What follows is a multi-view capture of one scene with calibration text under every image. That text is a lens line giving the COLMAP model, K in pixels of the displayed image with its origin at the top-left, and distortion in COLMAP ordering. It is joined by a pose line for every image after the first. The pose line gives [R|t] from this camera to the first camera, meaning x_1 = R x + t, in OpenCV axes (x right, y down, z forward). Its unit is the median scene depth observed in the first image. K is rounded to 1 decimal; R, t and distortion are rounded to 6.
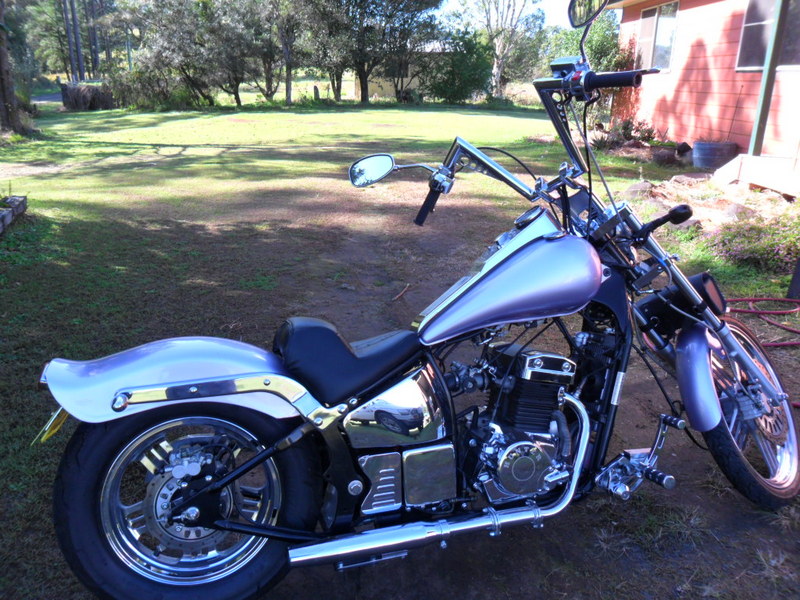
lens RADIAL K [[646.4, 0, 400.0], [0, 646.4, 300.0], [0, 0, 1]] dist [-0.025164, 0.013225]
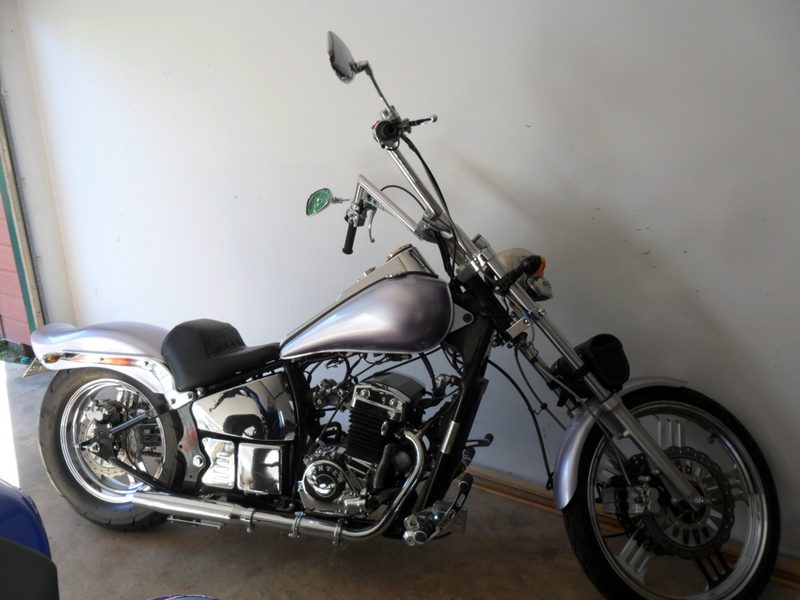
lens RADIAL K [[646.4, 0, 400.0], [0, 646.4, 300.0], [0, 0, 1]] dist [-0.025164, 0.013225]
pose [[0.859725, 0.121857, -0.496007, 0.778600], [-0.130955, 0.991250, 0.016544, -0.079952], [0.493683, 0.050732, 0.868161, 0.100409]]
